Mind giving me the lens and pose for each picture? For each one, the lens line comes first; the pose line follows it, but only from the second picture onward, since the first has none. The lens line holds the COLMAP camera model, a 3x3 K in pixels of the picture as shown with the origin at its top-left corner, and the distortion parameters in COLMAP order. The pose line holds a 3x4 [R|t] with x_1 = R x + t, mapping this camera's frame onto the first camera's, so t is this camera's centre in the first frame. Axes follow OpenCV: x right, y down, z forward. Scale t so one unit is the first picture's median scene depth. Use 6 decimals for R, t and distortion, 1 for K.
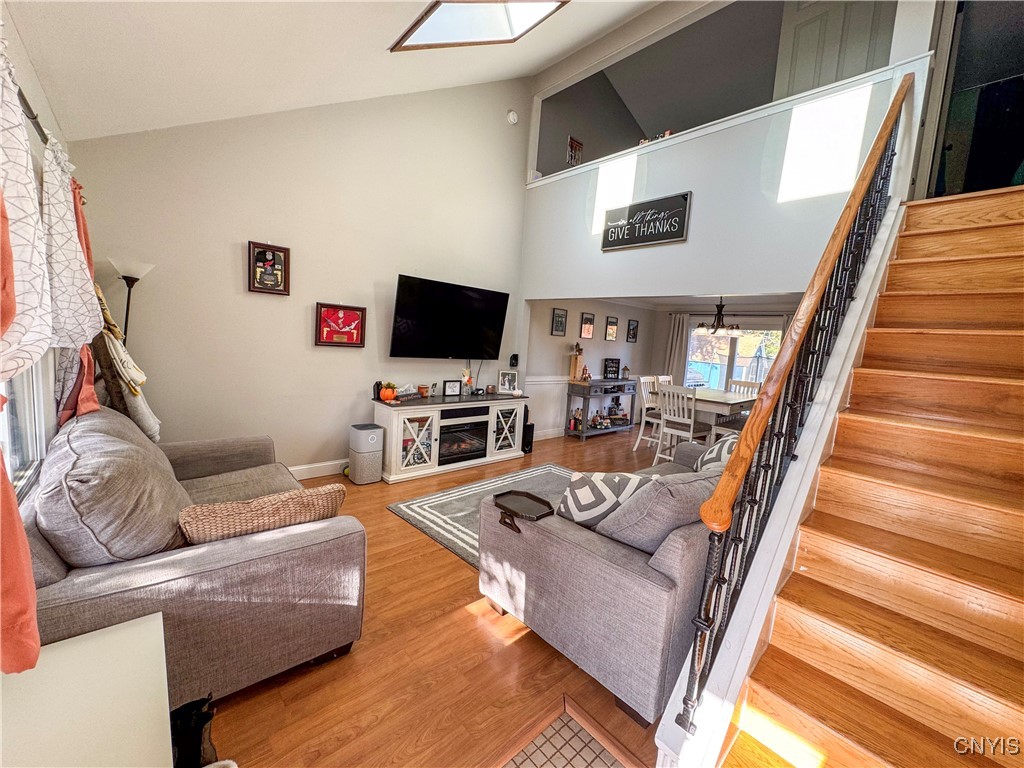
lens RADIAL K [[406.9, 0, 513.2], [0, 406.9, 382.2], [0, 0, 1]] dist [-0.002984, -0.000368]
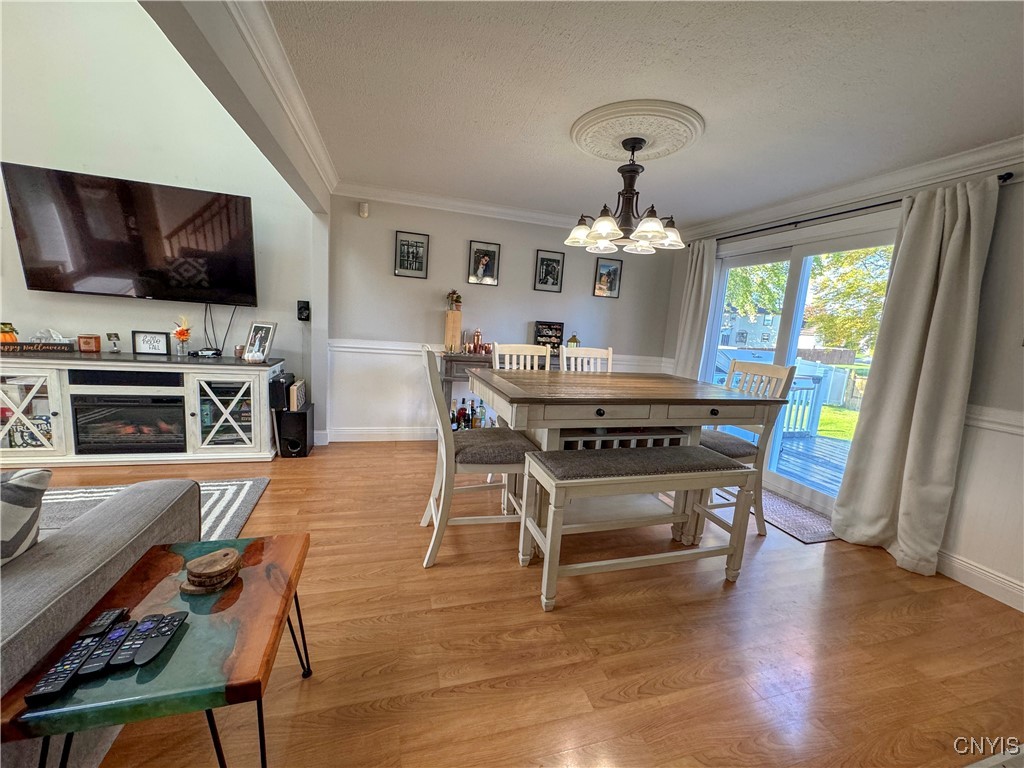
lens RADIAL K [[406.9, 0, 513.2], [0, 406.9, 382.2], [0, 0, 1]] dist [-0.002984, -0.000368]
pose [[0.897359, 0.061547, -0.436989, 0.673959], [-0.057838, 0.998088, 0.021804, 0.028998], [0.437496, 0.005708, 0.899202, 0.651693]]
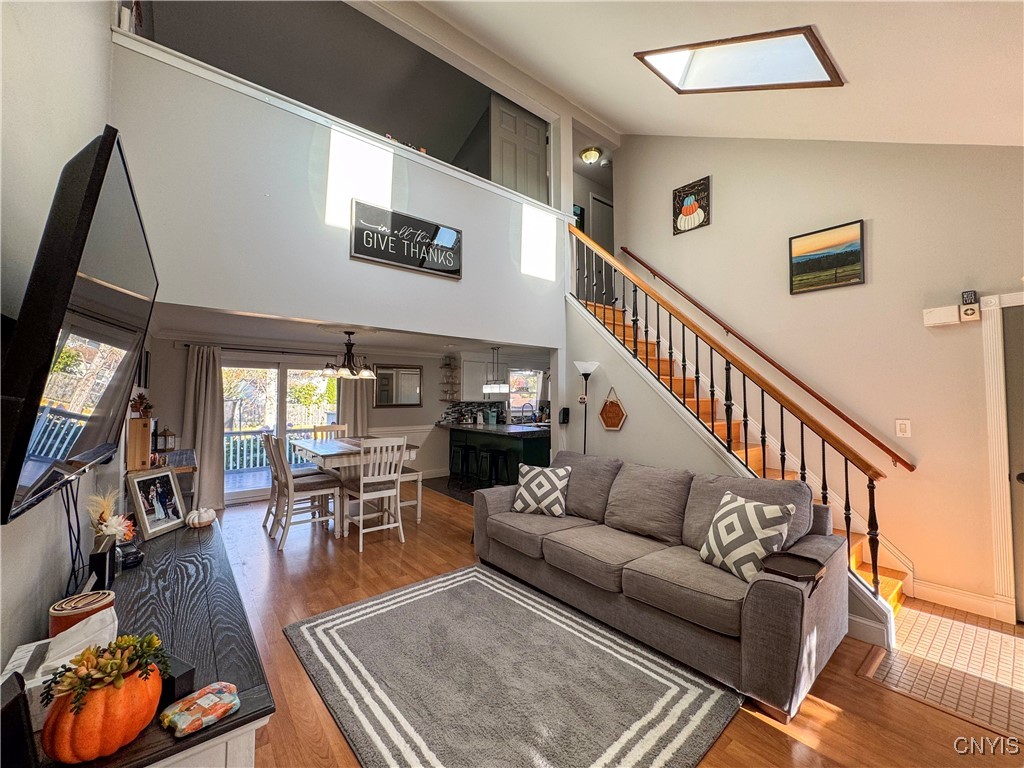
lens RADIAL K [[407.3, 0, 514.7], [0, 407.3, 383.9], [0, 0, 1]] dist [-0.001037, -0.000067]
pose [[0.065109, -0.030493, 0.997412, -0.414693], [0.112494, 0.993386, 0.023027, -0.091597], [-0.991517, 0.110703, 0.068109, 0.663415]]
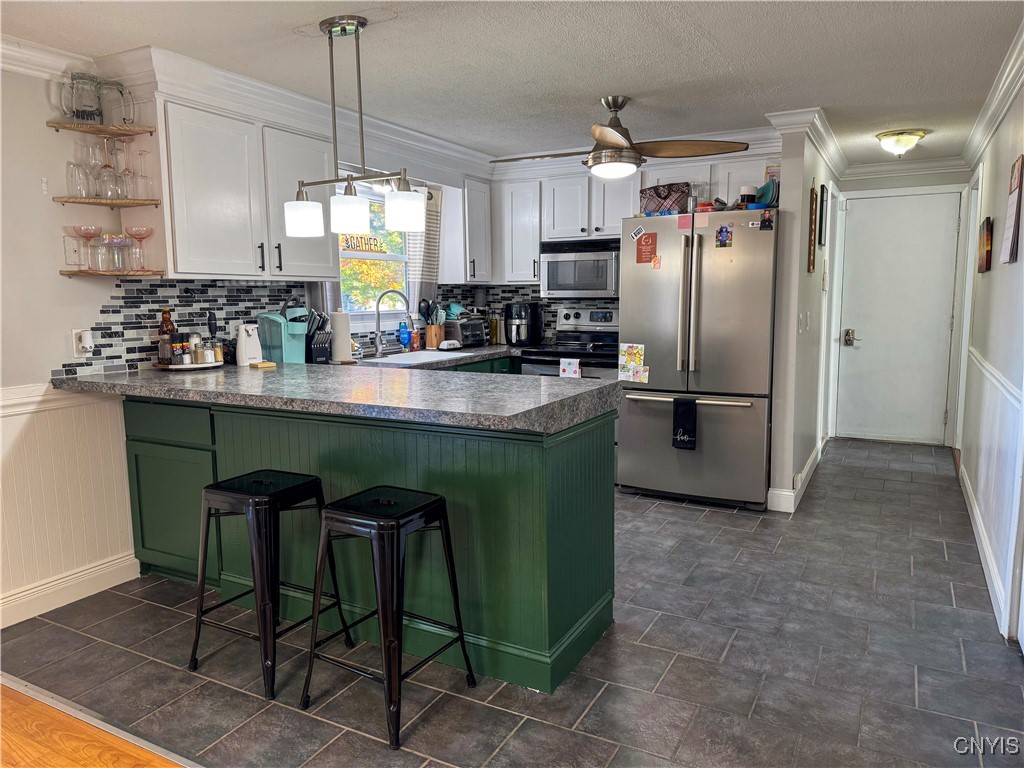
lens RADIAL K [[712.3, 0, 513.3], [0, 712.3, 390.7], [0, 0, 1]] dist [0.131935, -0.197922]
pose [[-0.322590, -0.191414, 0.926982, 0.396827], [0.092024, 0.968357, 0.231982, -0.037444], [-0.942055, 0.160139, -0.294768, 0.898129]]
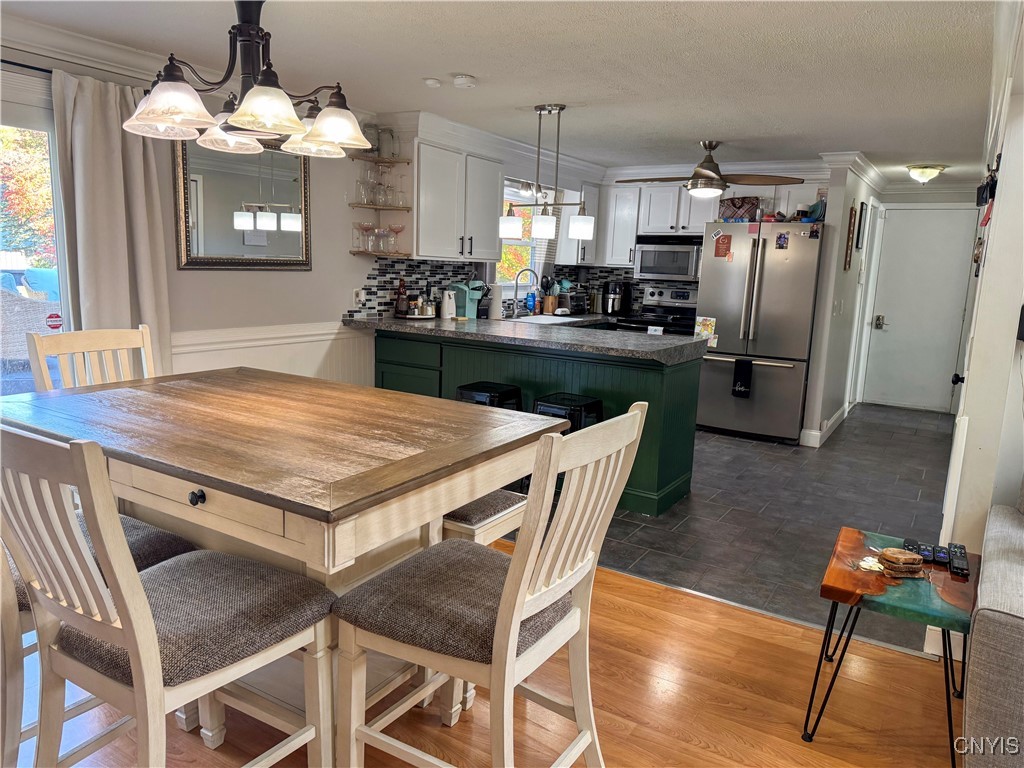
lens RADIAL K [[722.6, 0, 511.8], [0, 722.6, 393.8], [0, 0, 1]] dist [0.129109, -0.216068]
pose [[-0.257101, -0.248138, 0.933984, 0.084929], [0.050825, 0.961663, 0.269483, -0.098661], [-0.965047, 0.116754, -0.234633, 1.112011]]
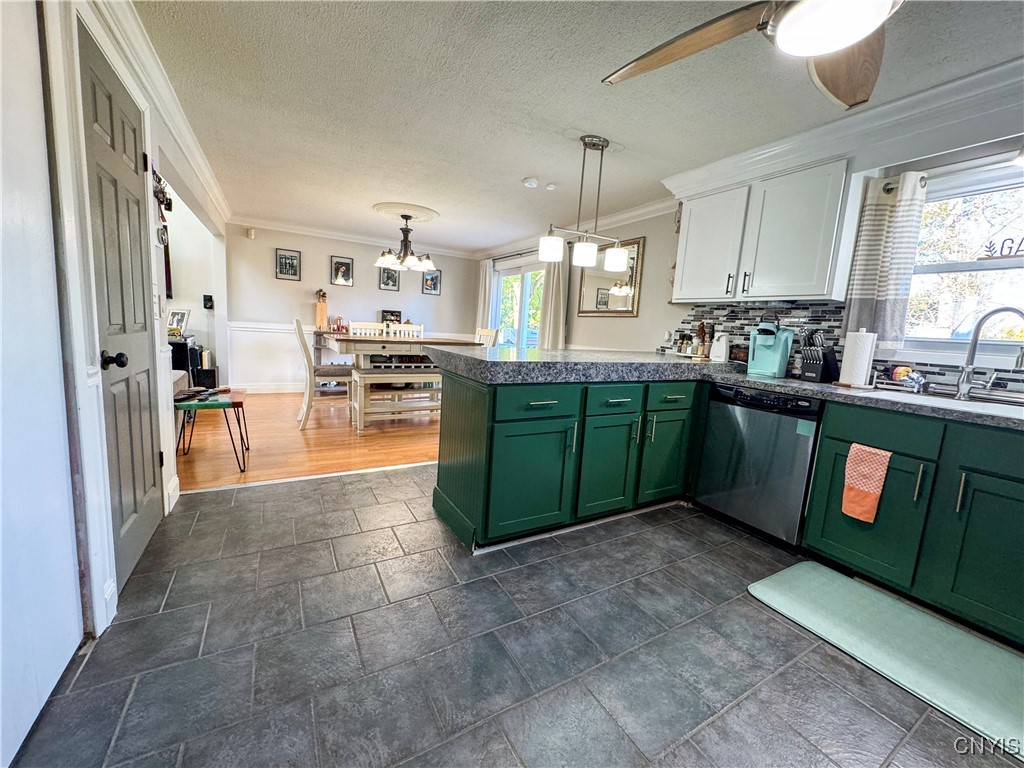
lens RADIAL K [[406.9, 0, 513.2], [0, 406.9, 382.2], [0, 0, 1]] dist [-0.002984, -0.000368]
pose [[0.976520, 0.024688, -0.214007, 1.022192], [-0.021418, 0.999616, 0.017585, 0.113137], [0.214359, -0.012589, 0.976674, 0.272303]]
